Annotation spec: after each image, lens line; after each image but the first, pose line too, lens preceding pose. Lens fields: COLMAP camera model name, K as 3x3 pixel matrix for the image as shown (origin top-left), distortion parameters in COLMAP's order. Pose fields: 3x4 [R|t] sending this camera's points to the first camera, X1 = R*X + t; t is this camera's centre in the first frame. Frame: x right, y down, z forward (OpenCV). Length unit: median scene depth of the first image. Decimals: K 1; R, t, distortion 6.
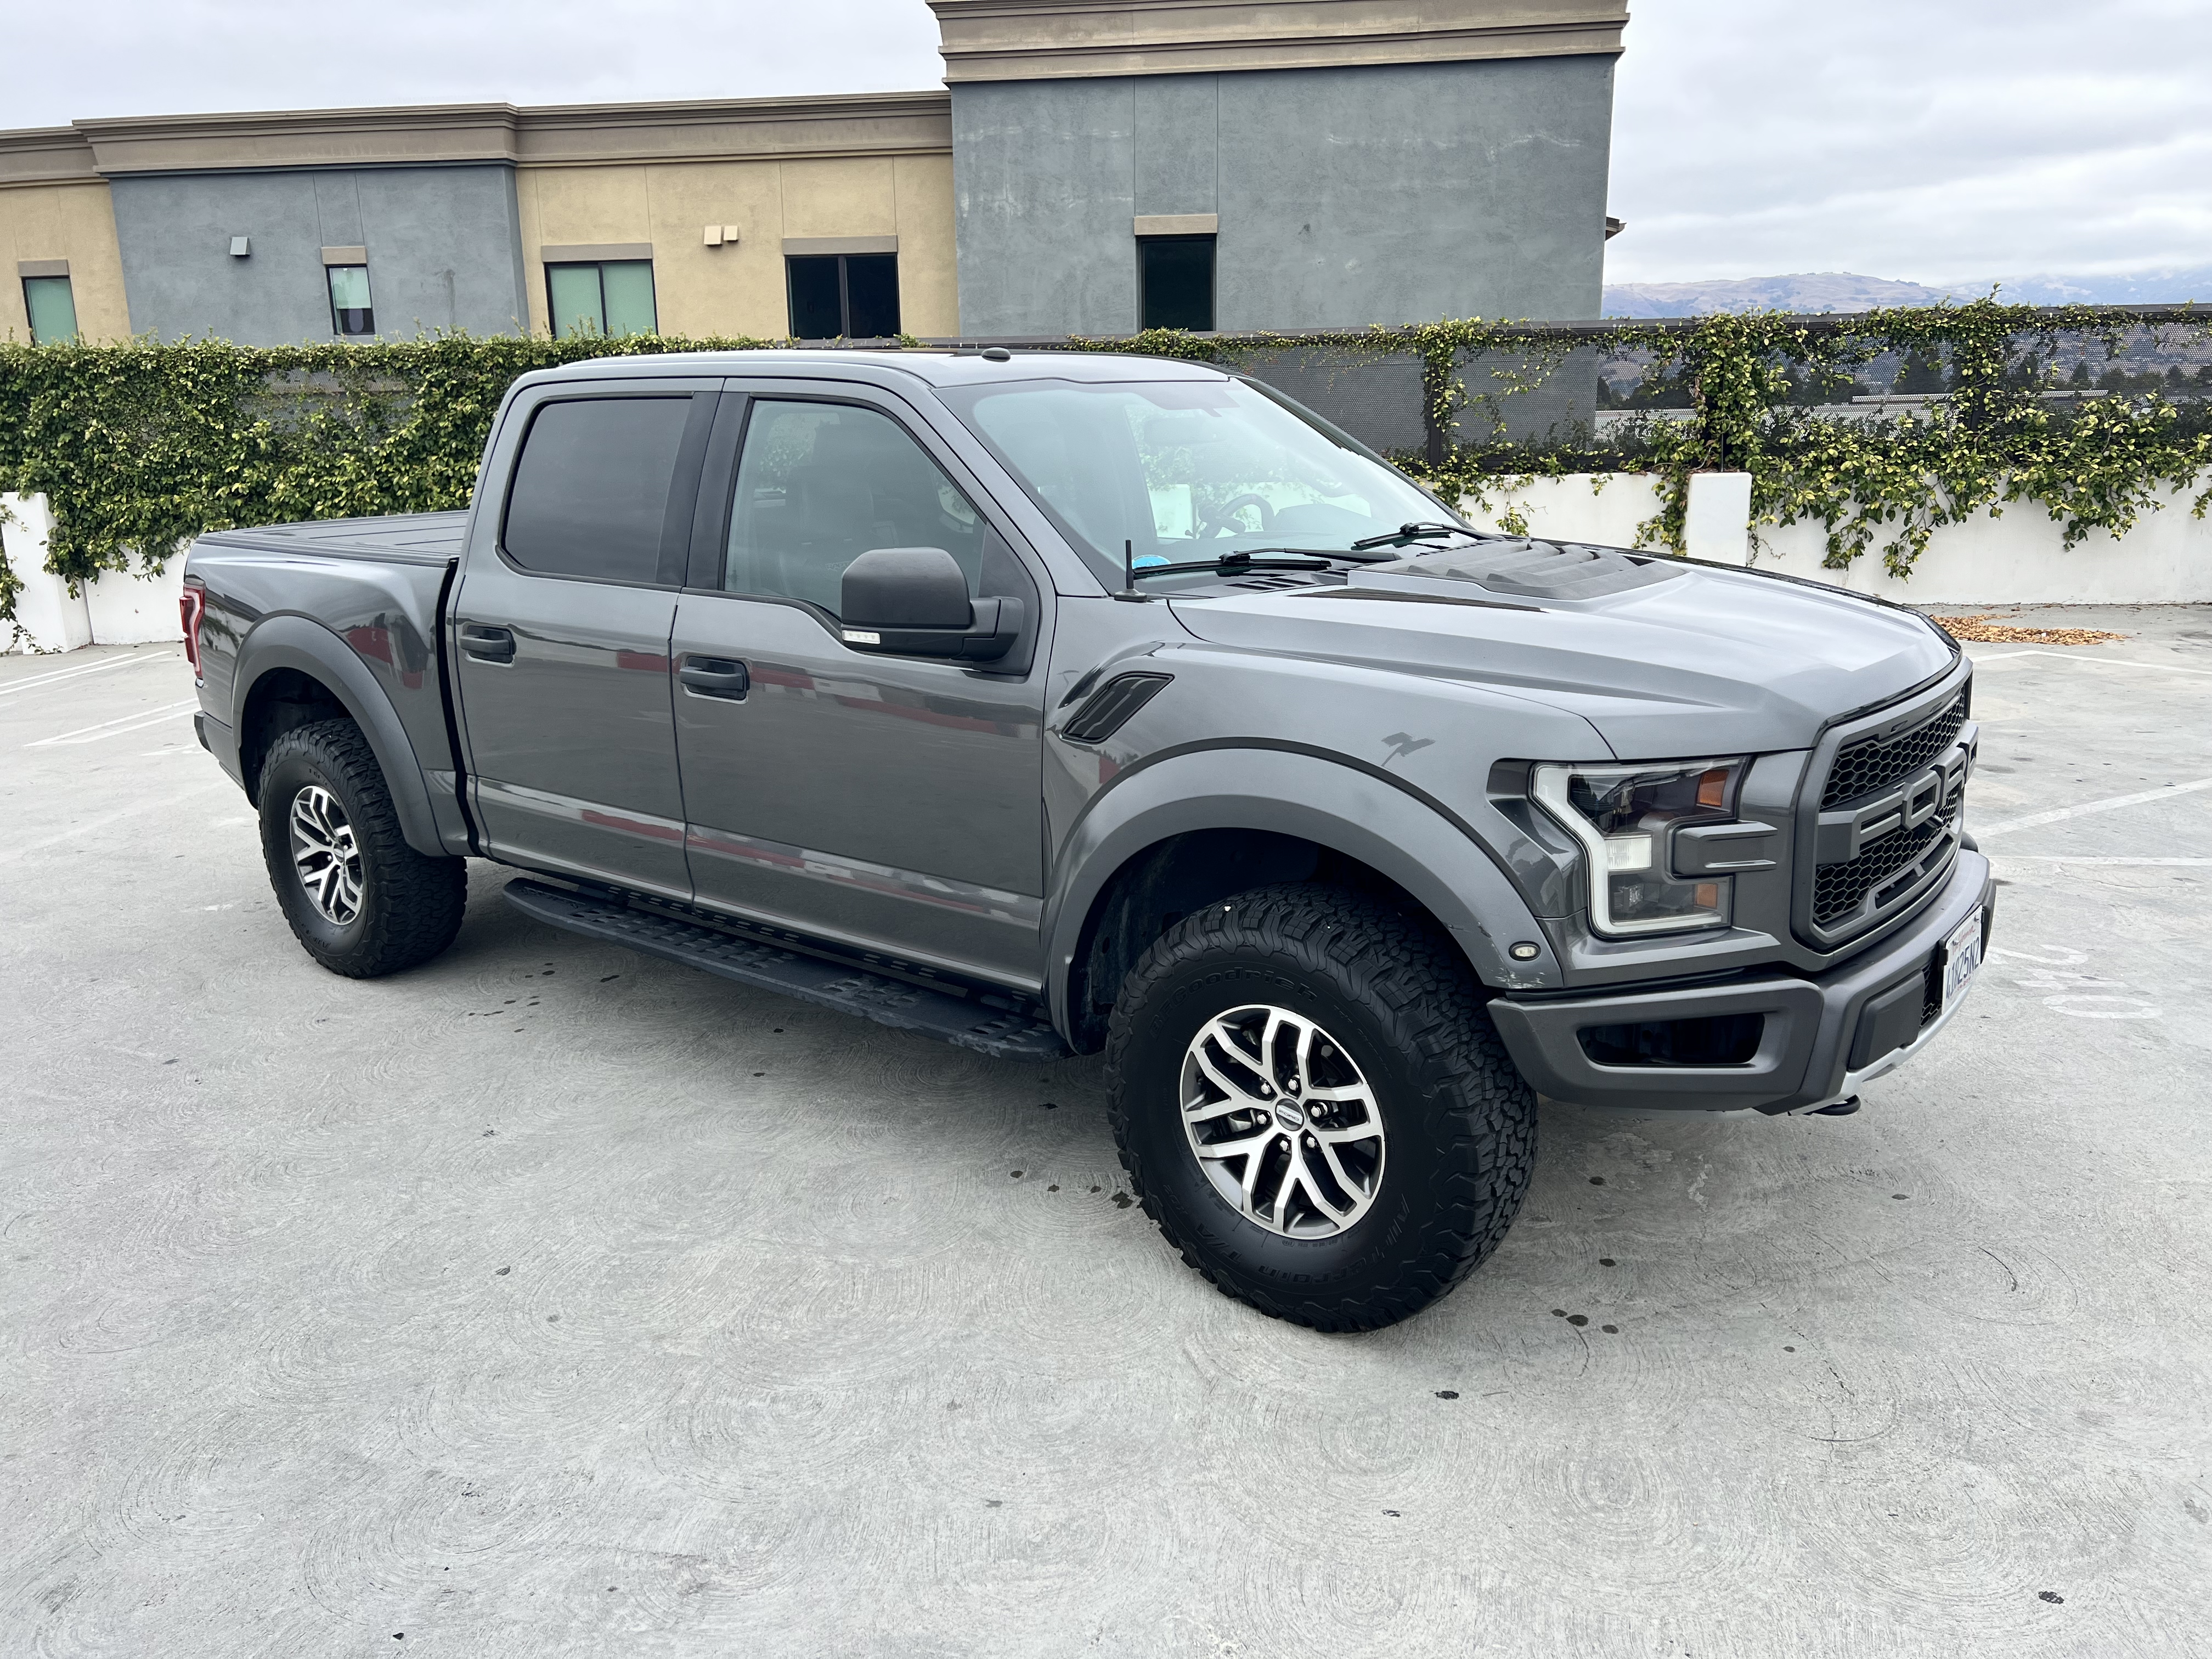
lens RADIAL K [[1652.7, 0, 1094.1], [0, 1652.7, 811.1], [0, 0, 1]] dist [0.059338, -0.065367]
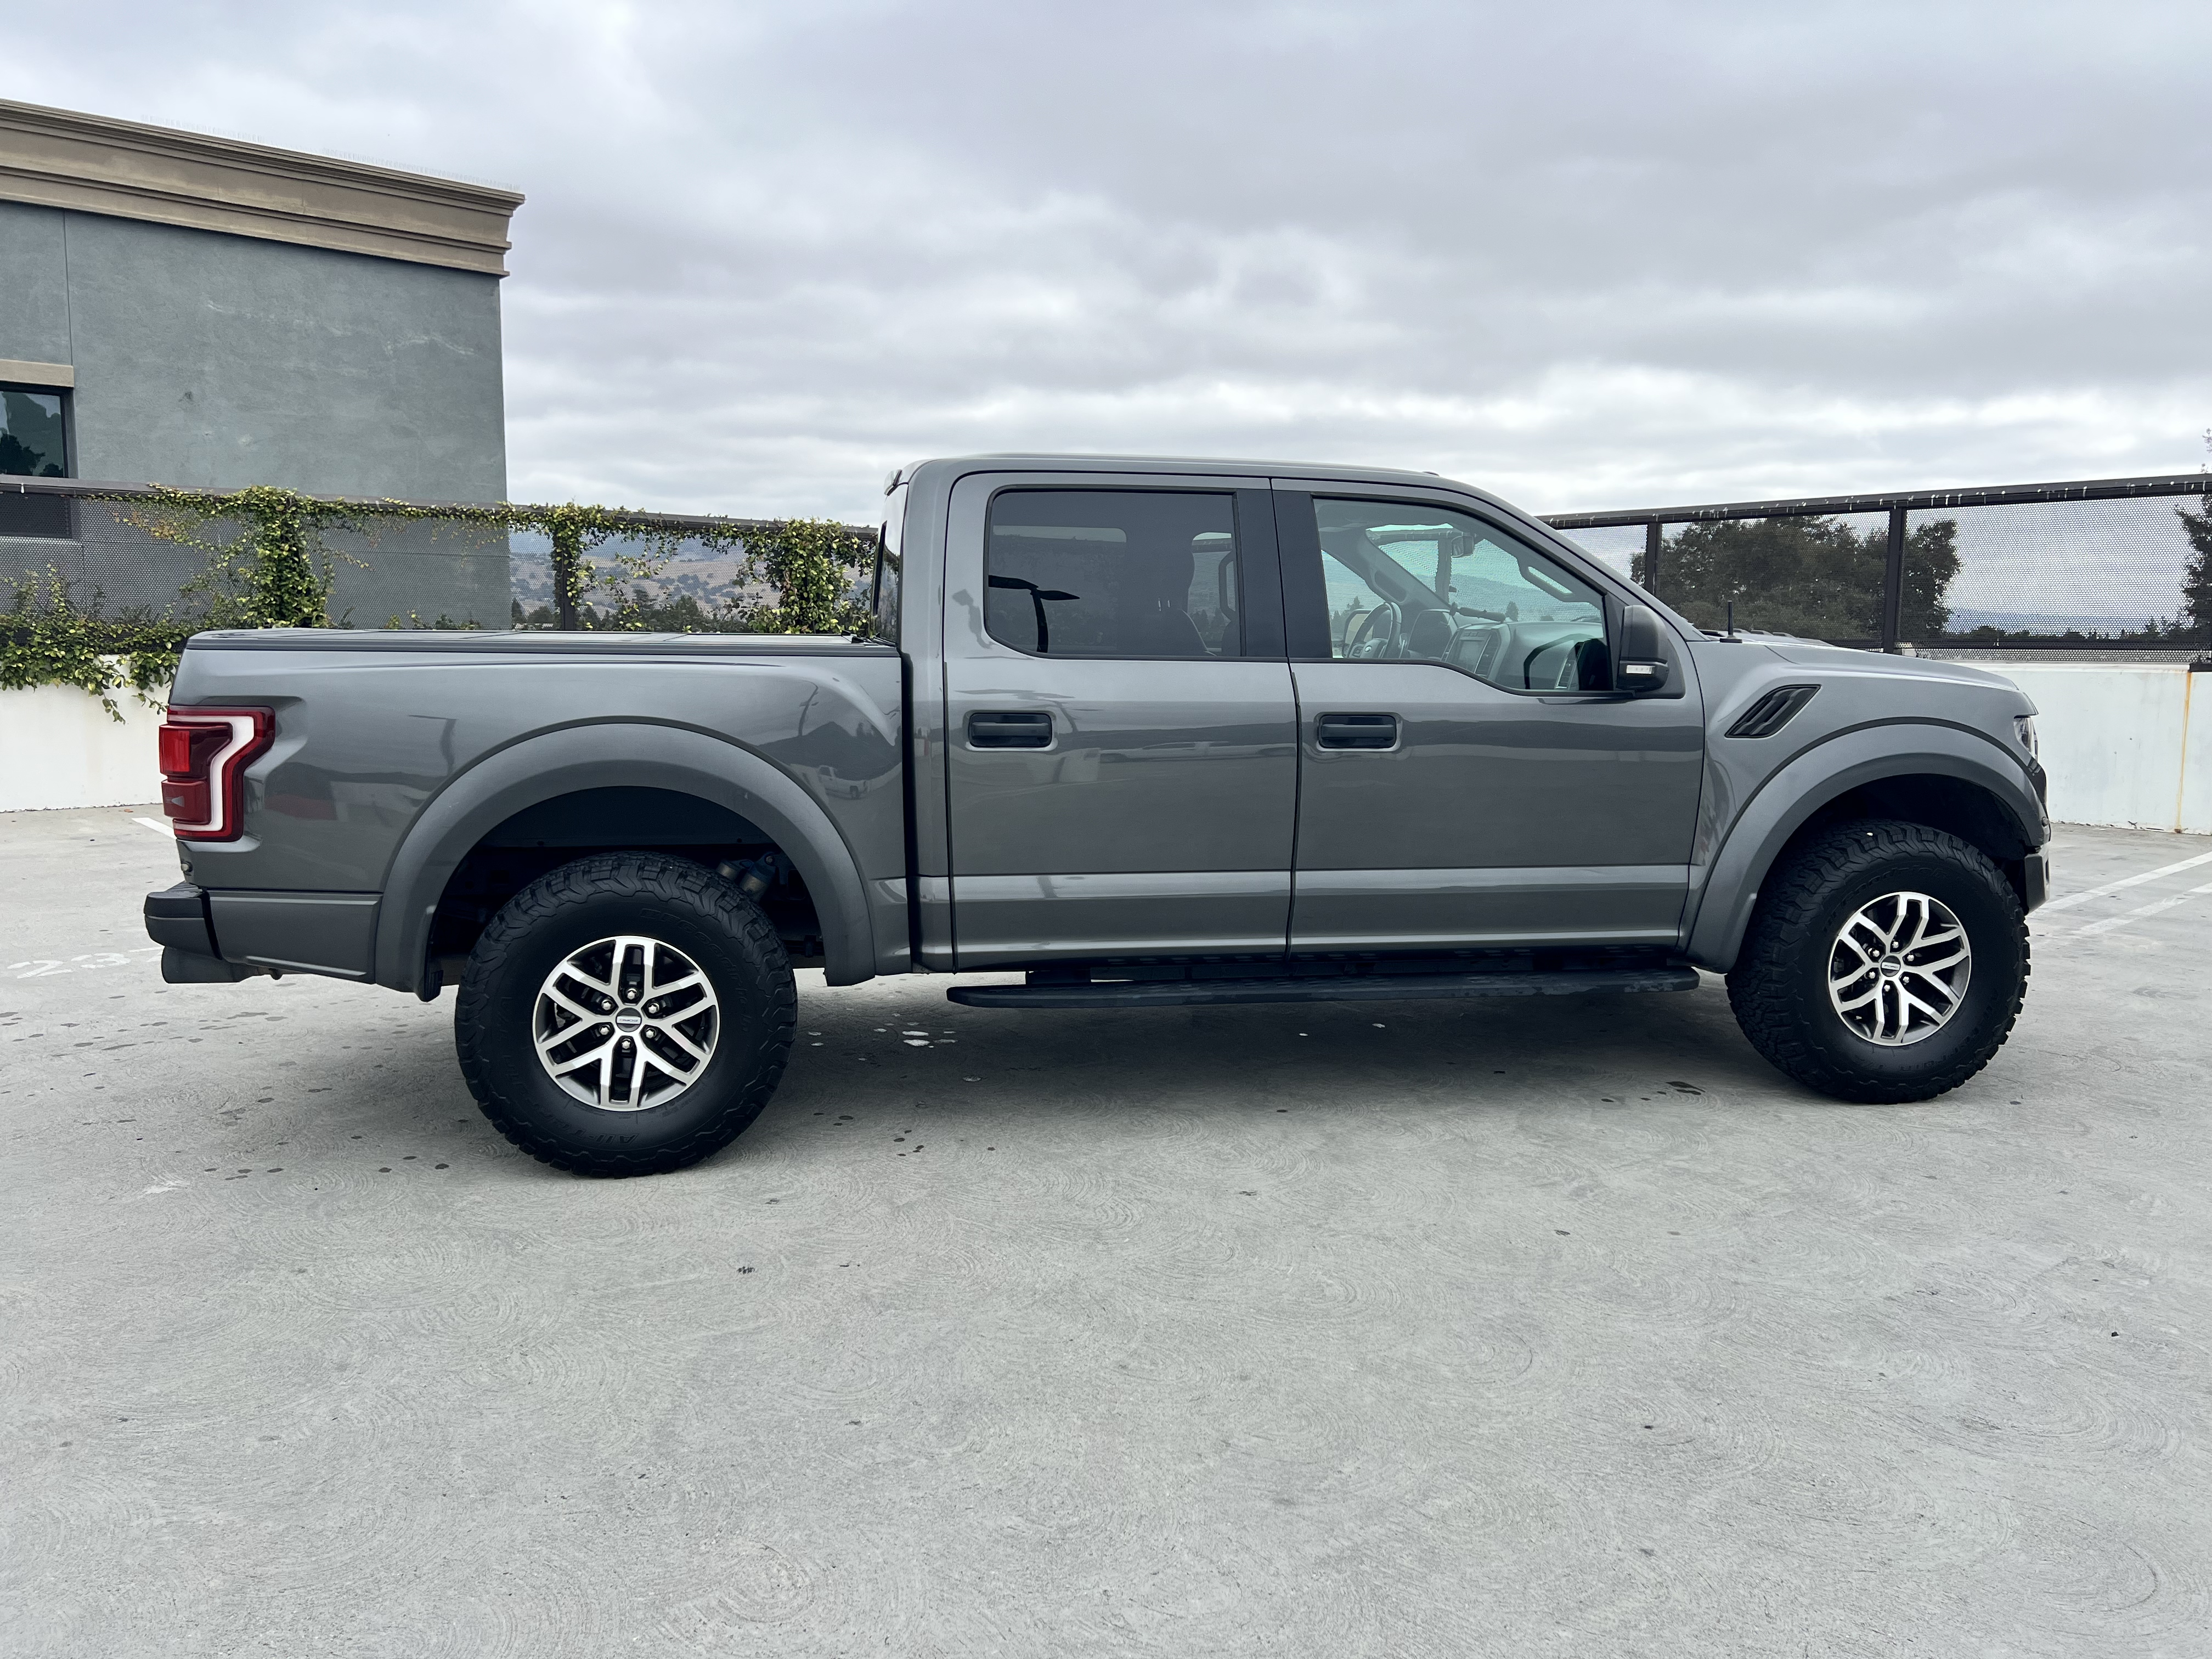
lens RADIAL K [[1652.7, 0, 1089.0], [0, 1652.7, 821.7], [0, 0, 1]] dist [0.059338, -0.065367]
pose [[0.656020, -0.064949, 0.751944, -0.373018], [0.158883, 0.985849, -0.053462, 0.003640], [-0.737831, 0.154543, 0.657056, 0.123406]]
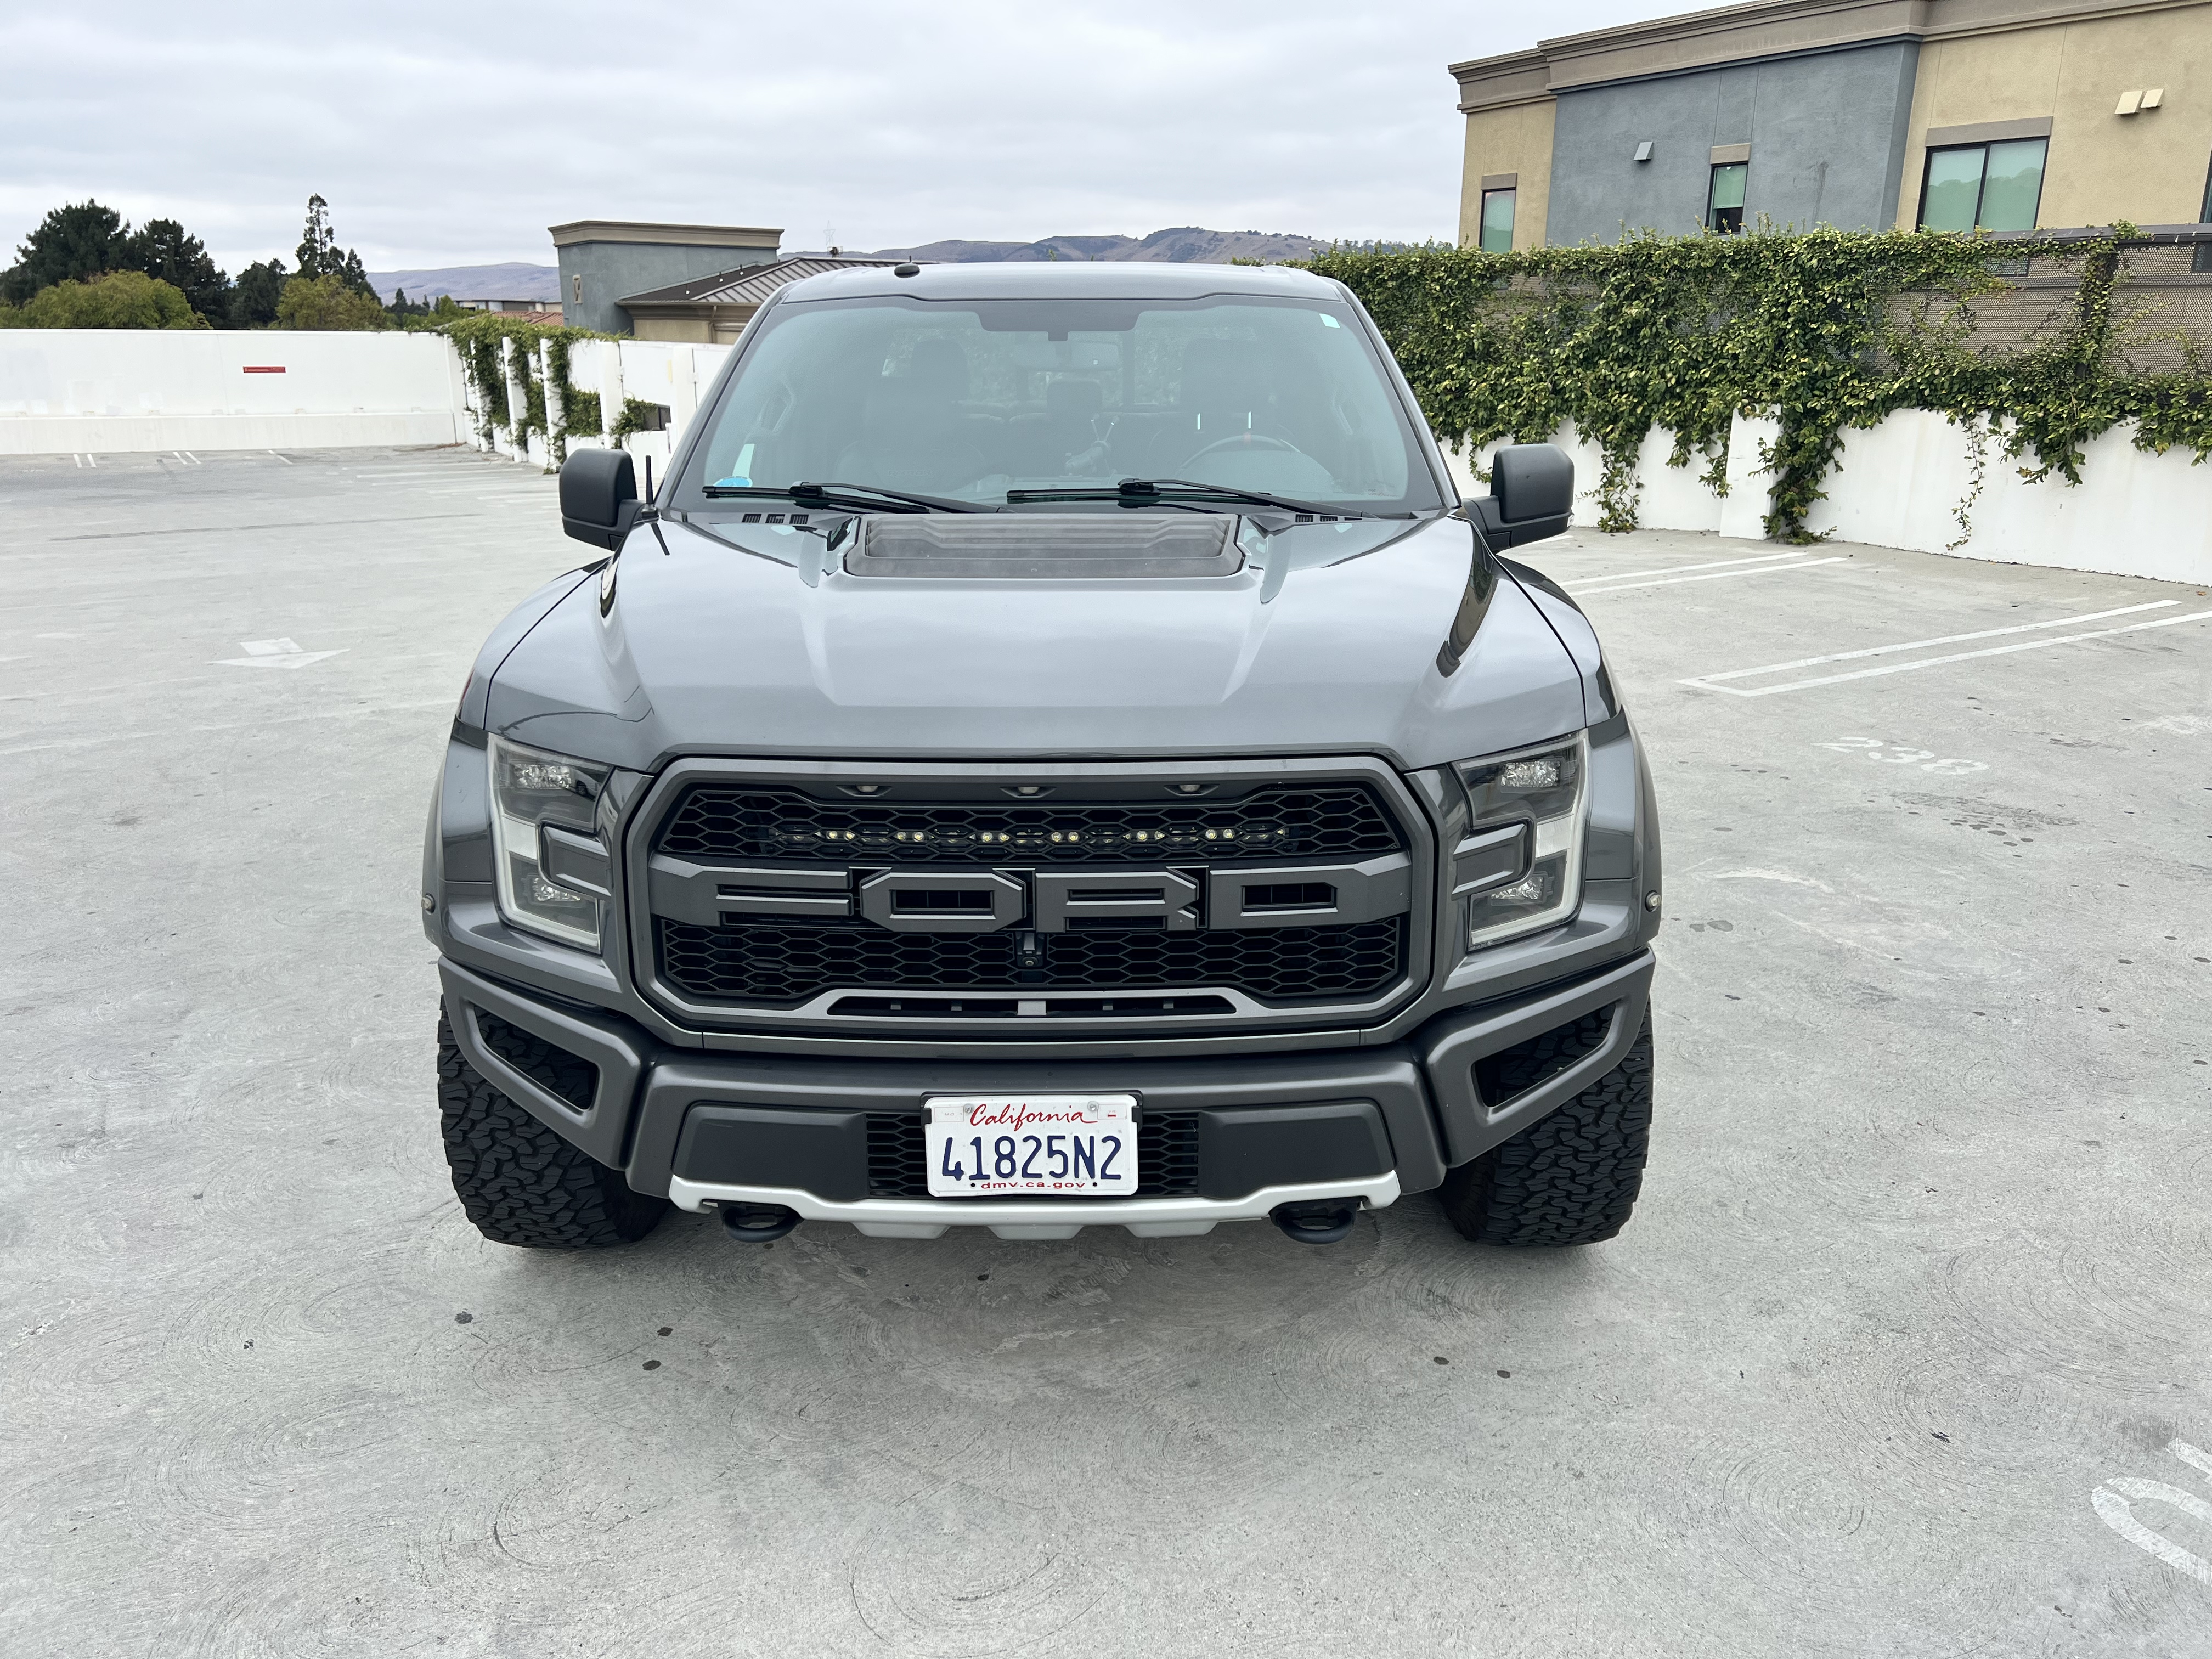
lens RADIAL K [[1652.7, 0, 1101.3], [0, 1652.7, 824.0], [0, 0, 1]] dist [0.059338, -0.065367]
pose [[0.622896, 0.244679, -0.743056, 0.260422], [-0.196739, 0.968298, 0.153925, -0.040305], [0.757162, 0.050309, 0.651287, 0.140624]]
